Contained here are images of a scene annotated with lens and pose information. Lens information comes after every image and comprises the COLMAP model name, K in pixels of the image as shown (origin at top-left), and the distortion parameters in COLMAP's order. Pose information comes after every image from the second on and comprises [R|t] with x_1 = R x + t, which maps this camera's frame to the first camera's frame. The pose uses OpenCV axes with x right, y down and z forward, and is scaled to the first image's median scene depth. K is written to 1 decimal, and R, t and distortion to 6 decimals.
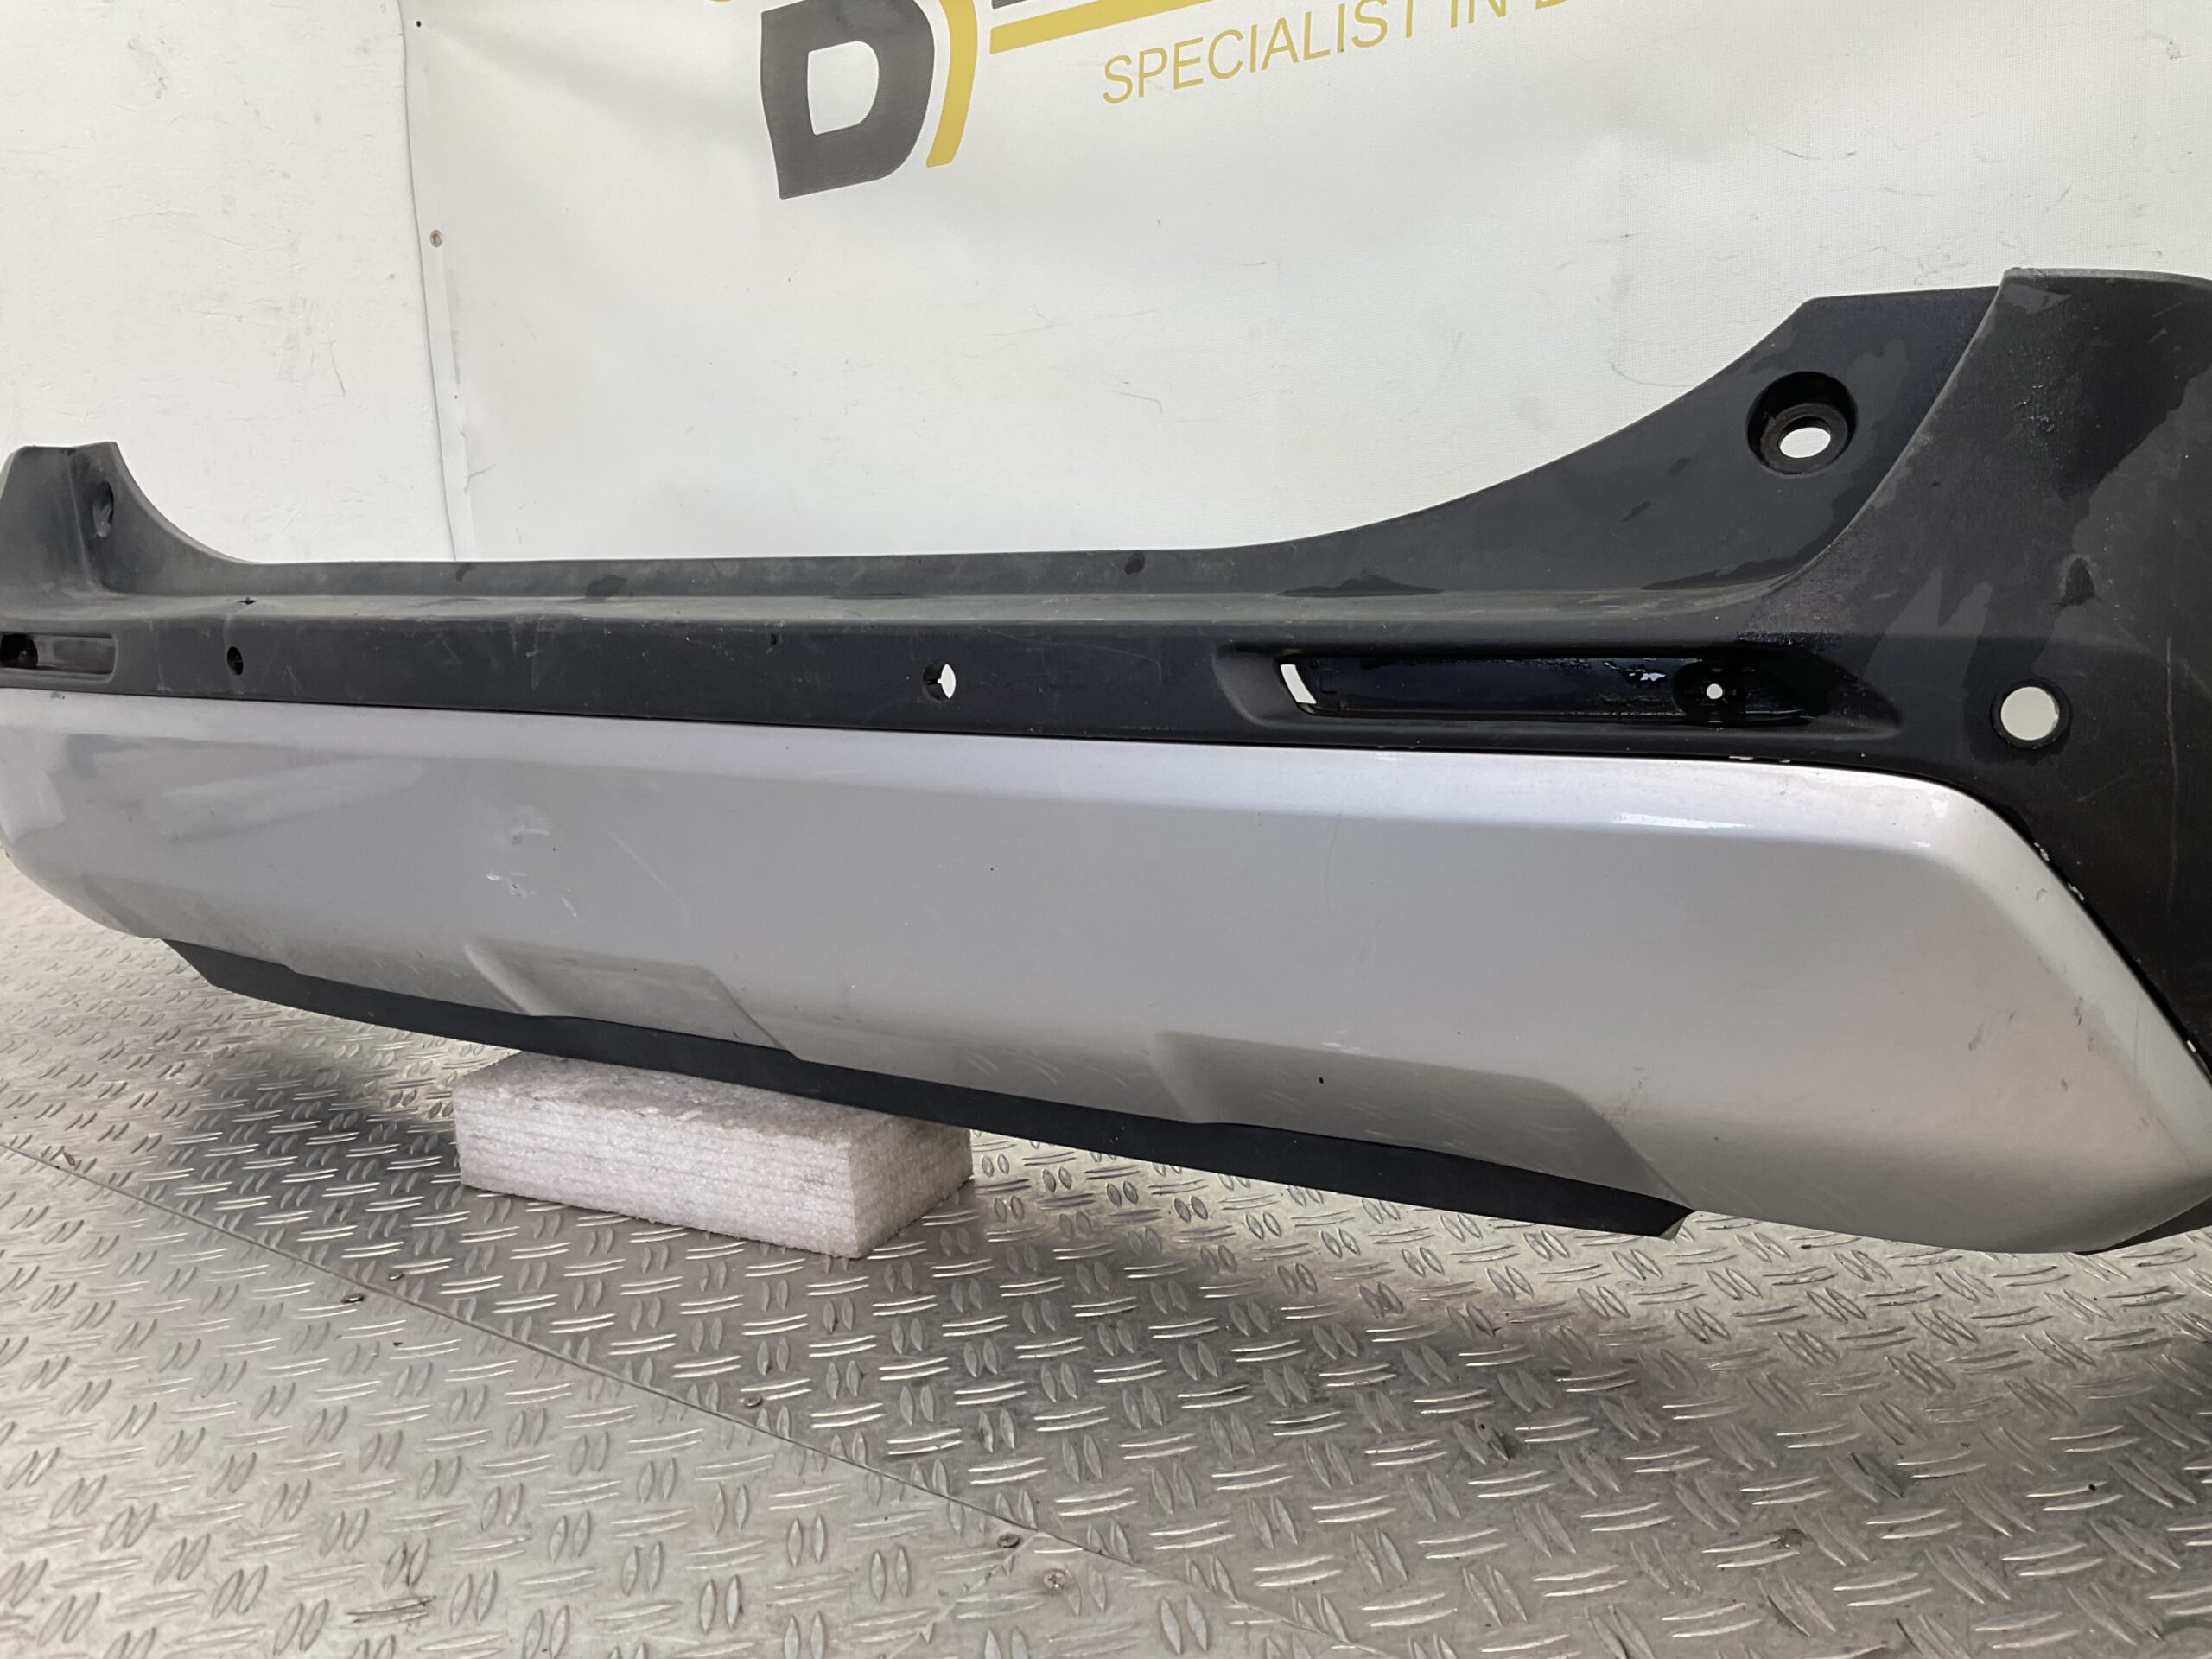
lens RADIAL K [[1815.8, 0, 1106.0], [0, 1815.8, 829.5], [0, 0, 1]] dist [0.079766, -0.137899]
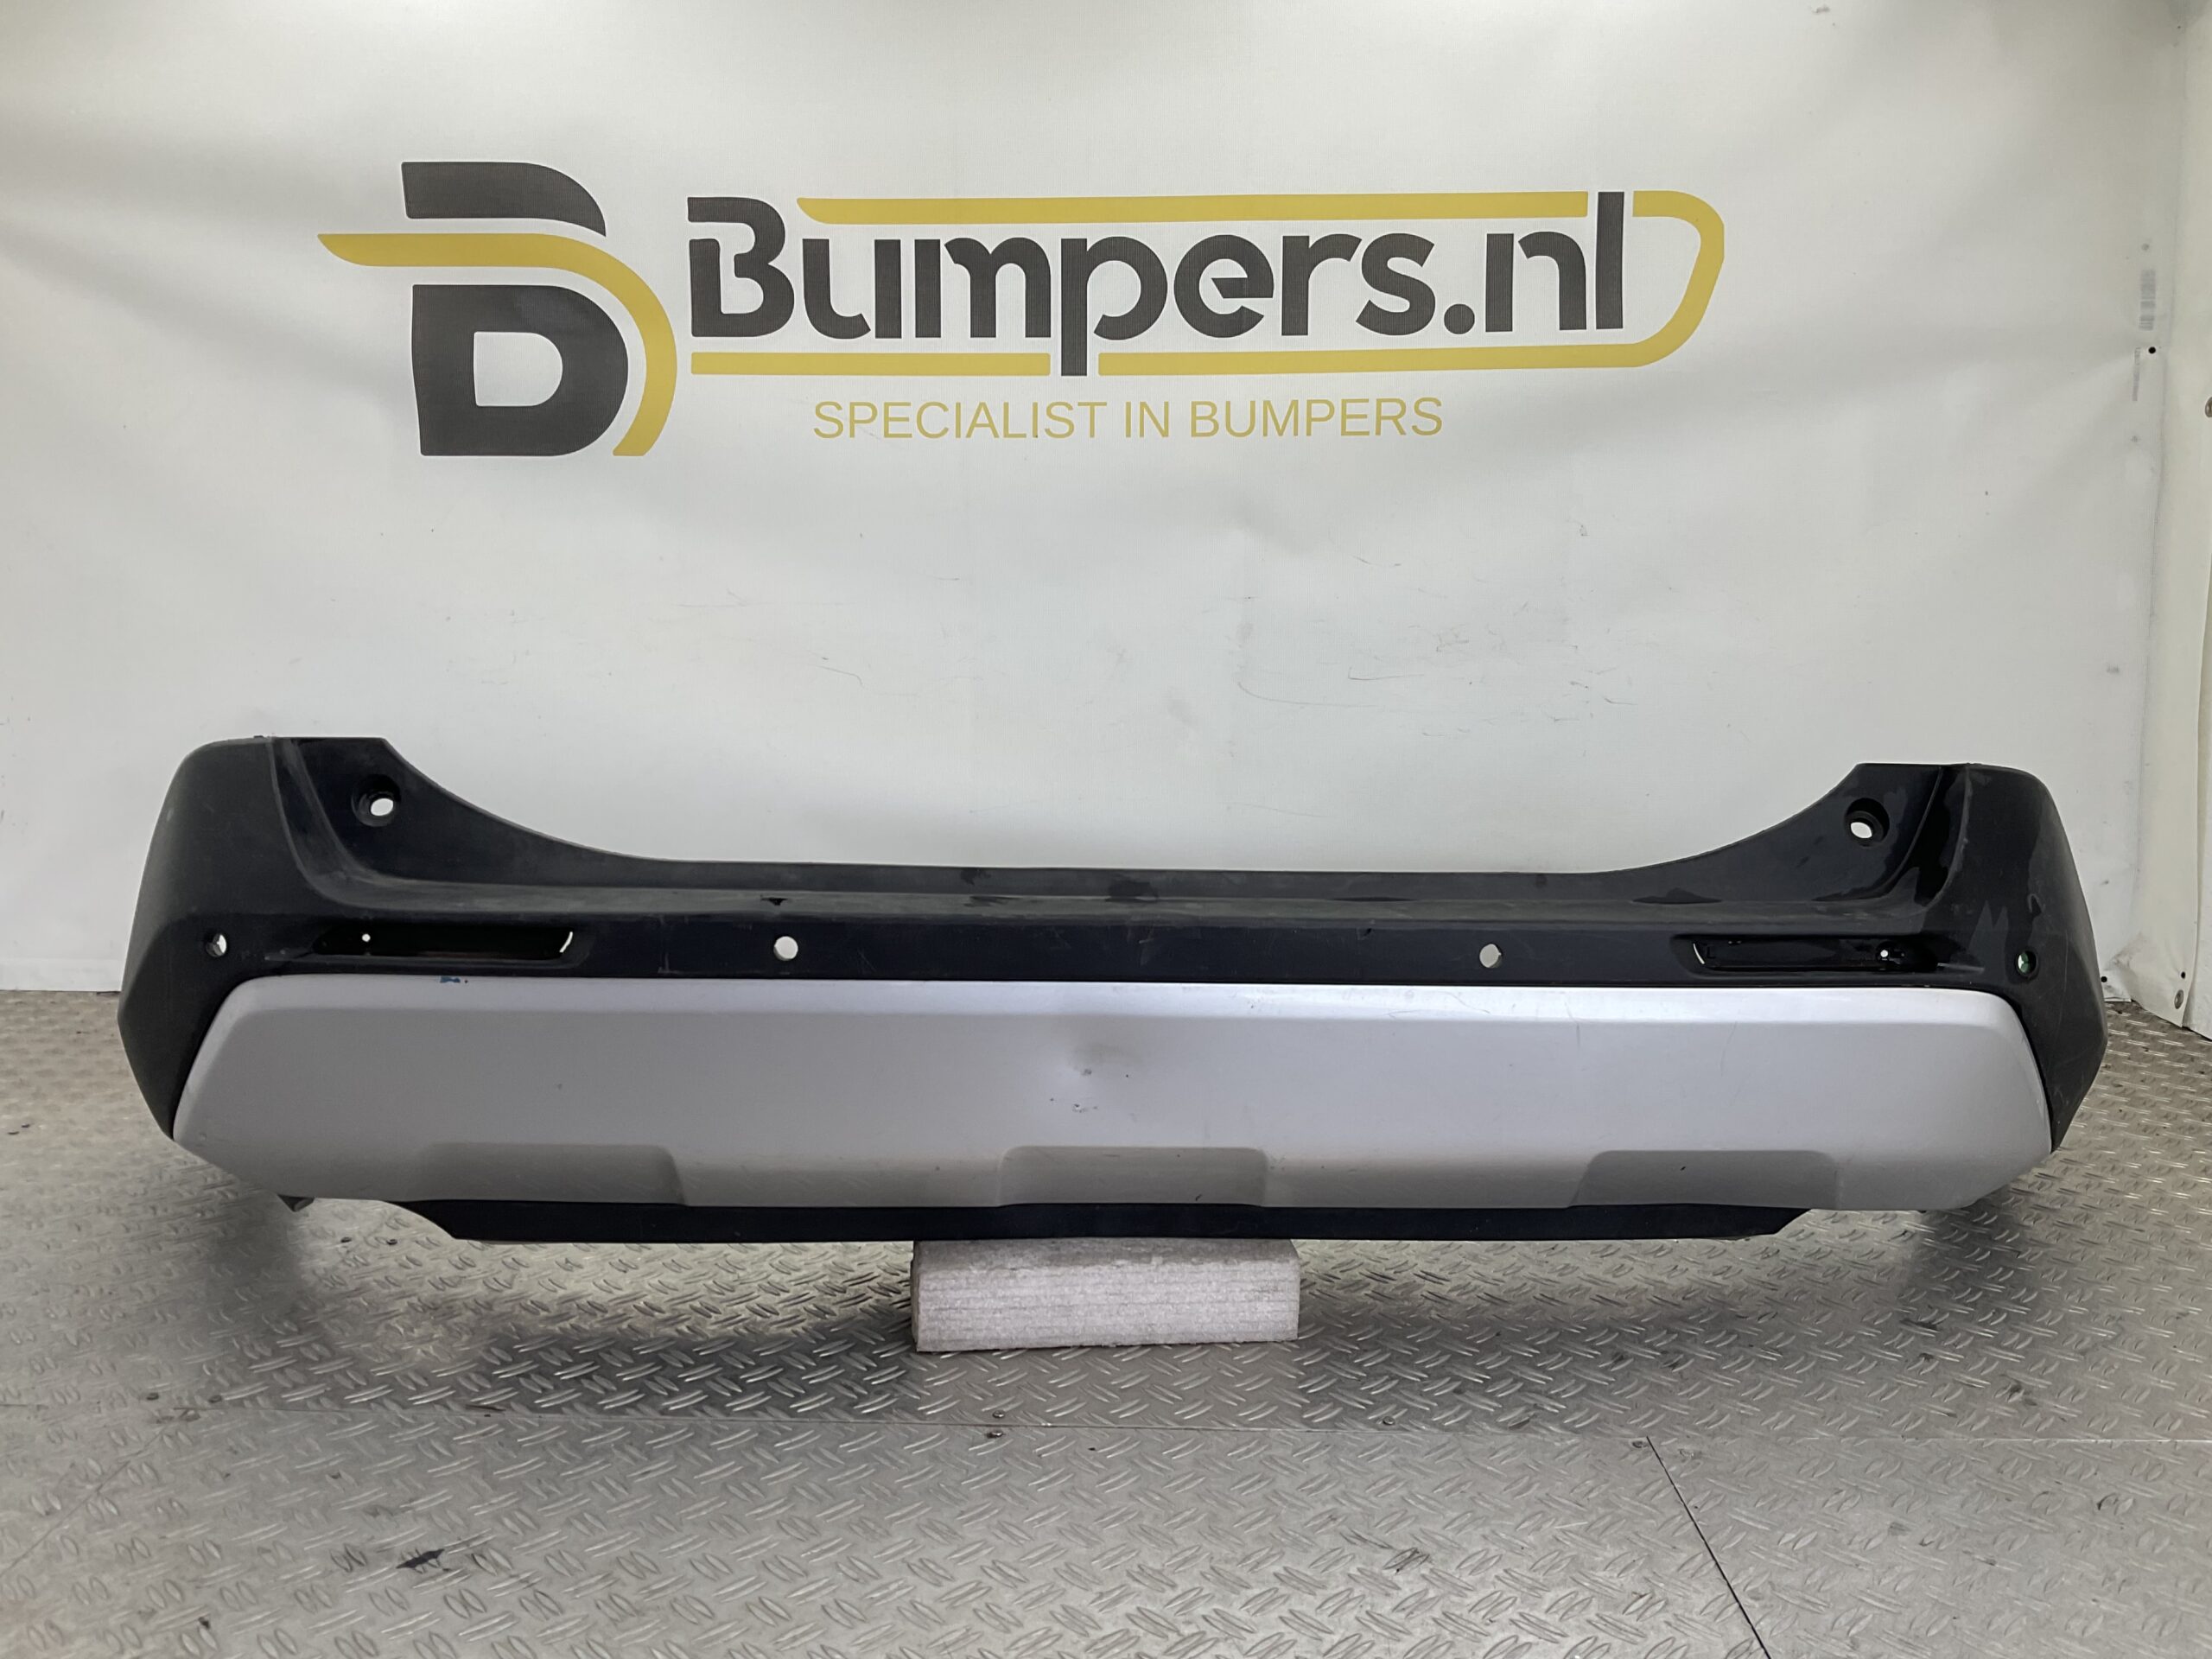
lens RADIAL K [[1815.8, 0, 1106.0], [0, 1815.8, 829.5], [0, 0, 1]] dist [0.079766, -0.137899]
pose [[0.821769, -0.001443, 0.569820, -1.088175], [0.053105, 0.995839, -0.074063, -0.073907], [-0.567341, 0.091123, 0.818425, -0.159233]]
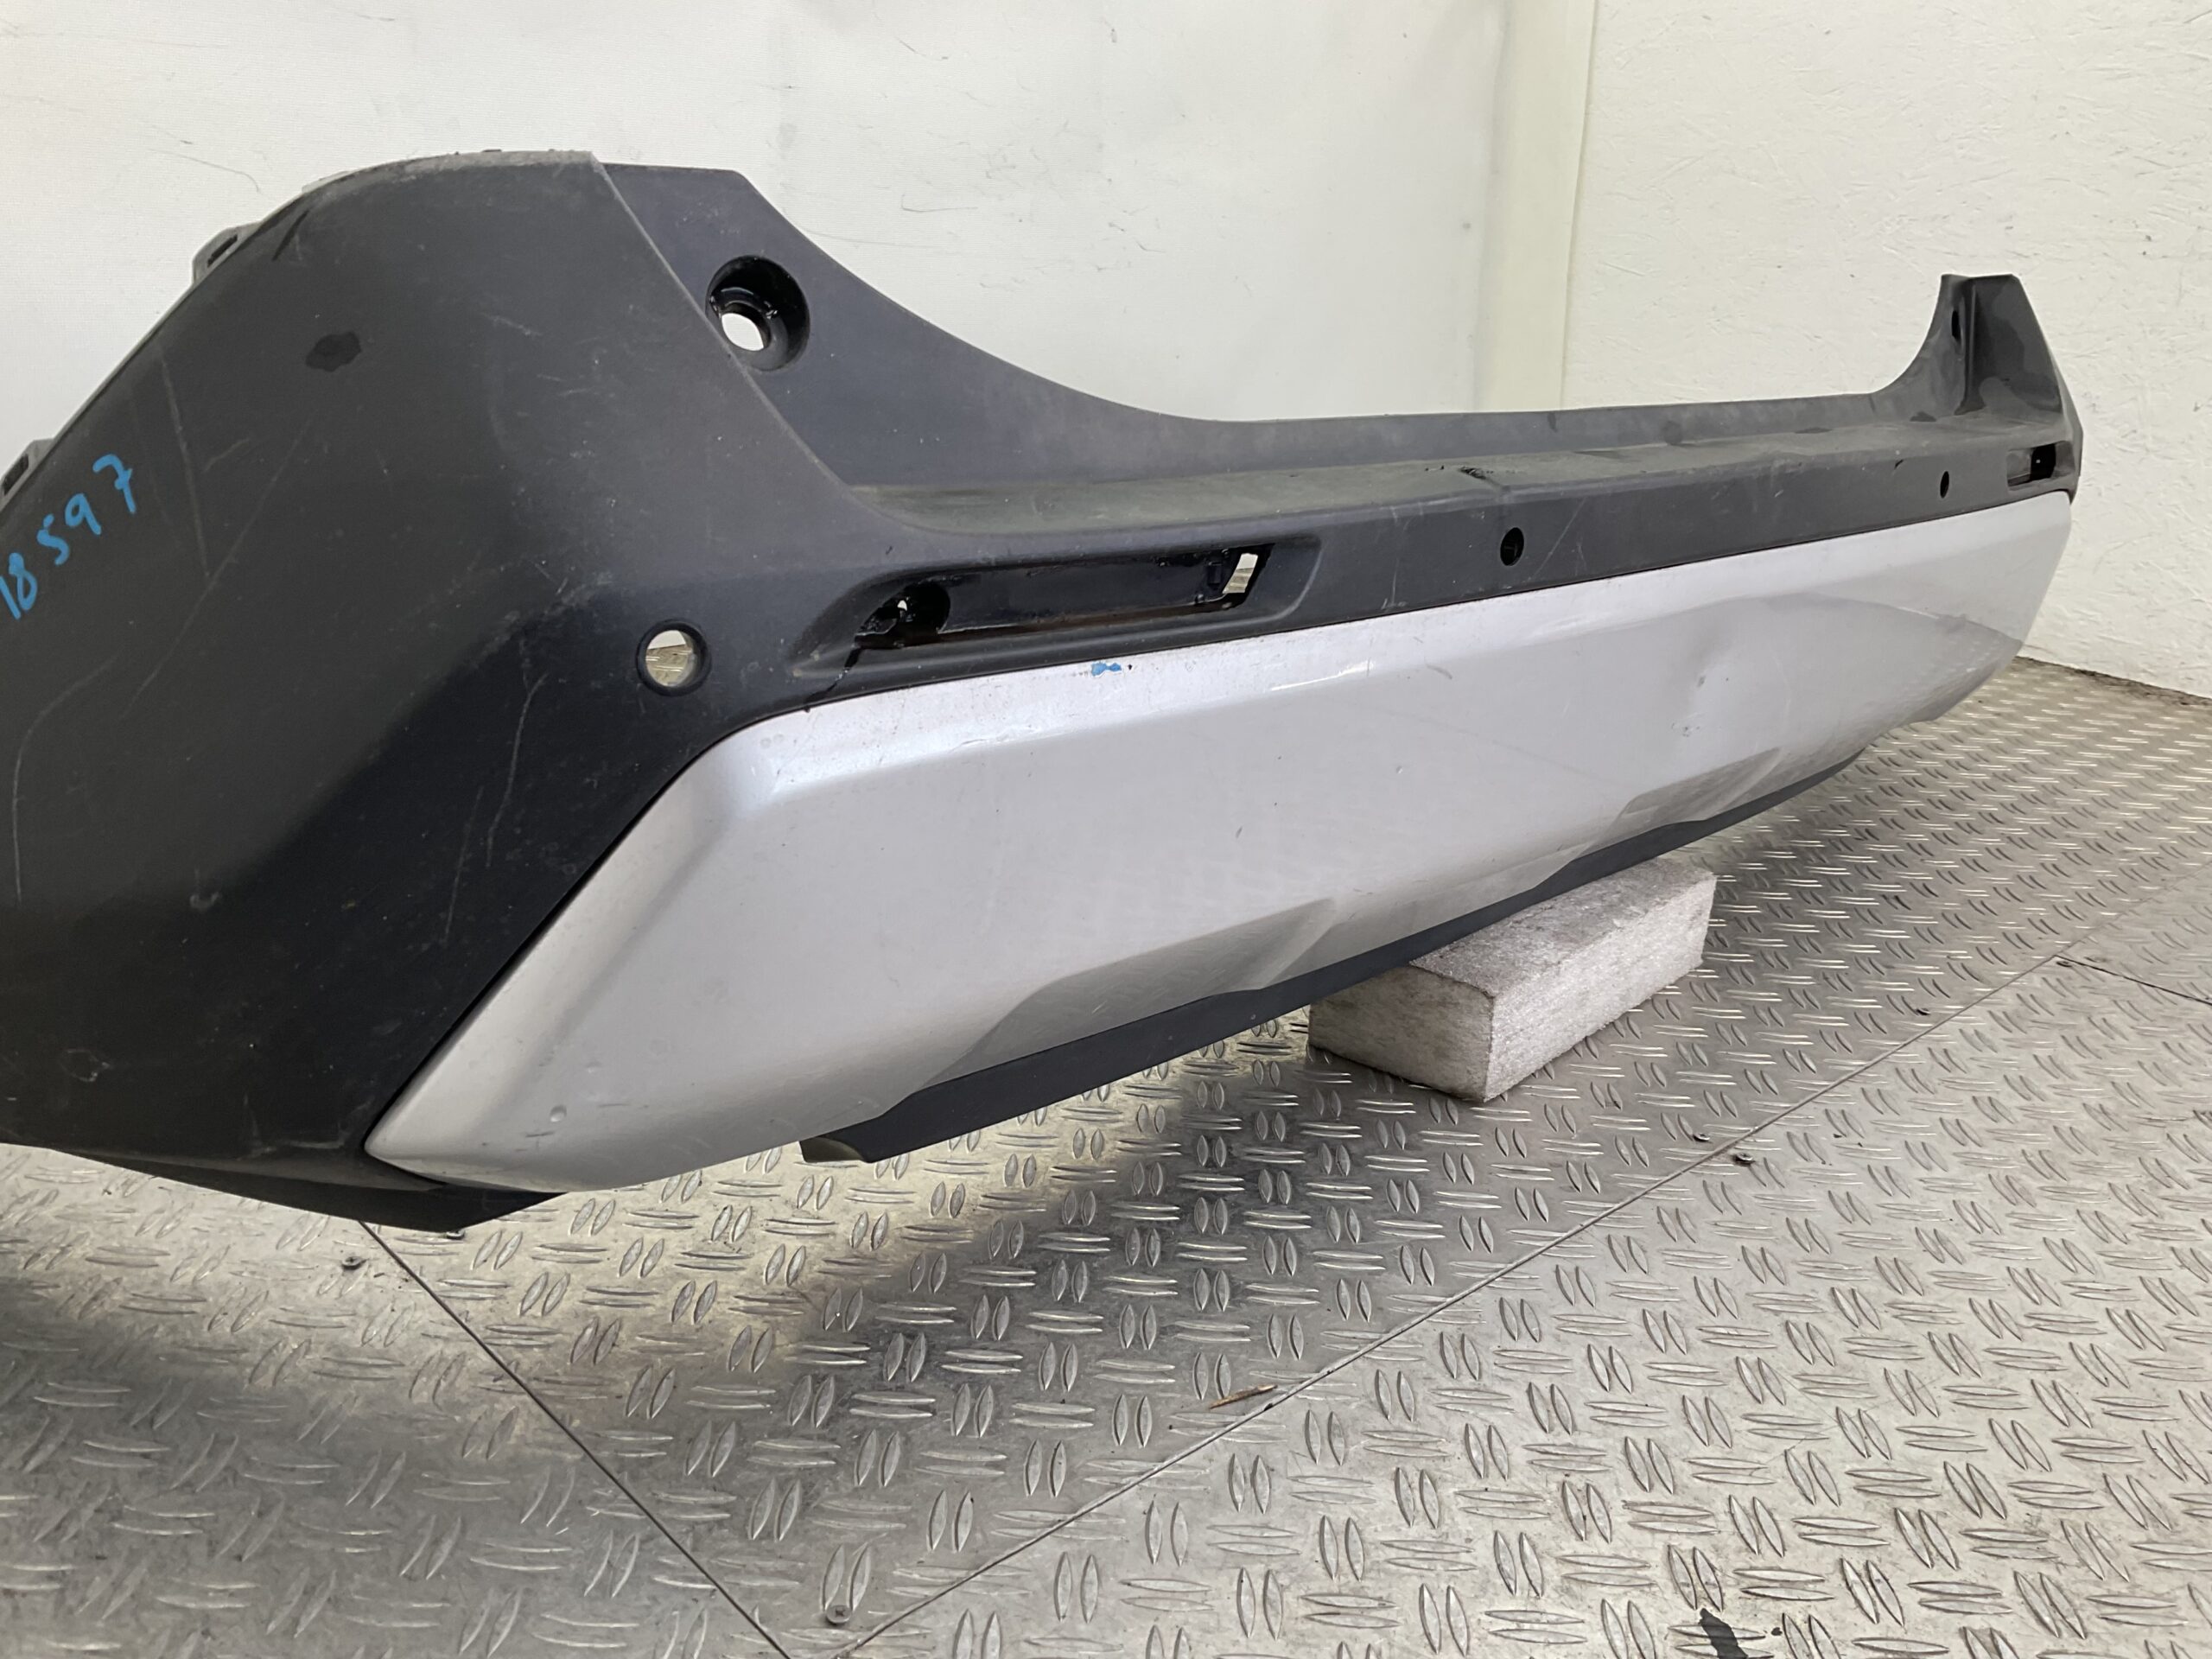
lens RADIAL K [[1860.4, 0, 1109.9], [0, 1860.4, 796.4], [0, 0, 1]] dist [0.041803, -0.098438]
pose [[0.151440, -0.211139, 0.965653, -1.417632], [0.147679, 0.970789, 0.189102, -0.177087], [-0.977373, 0.113969, 0.178197, 1.125428]]
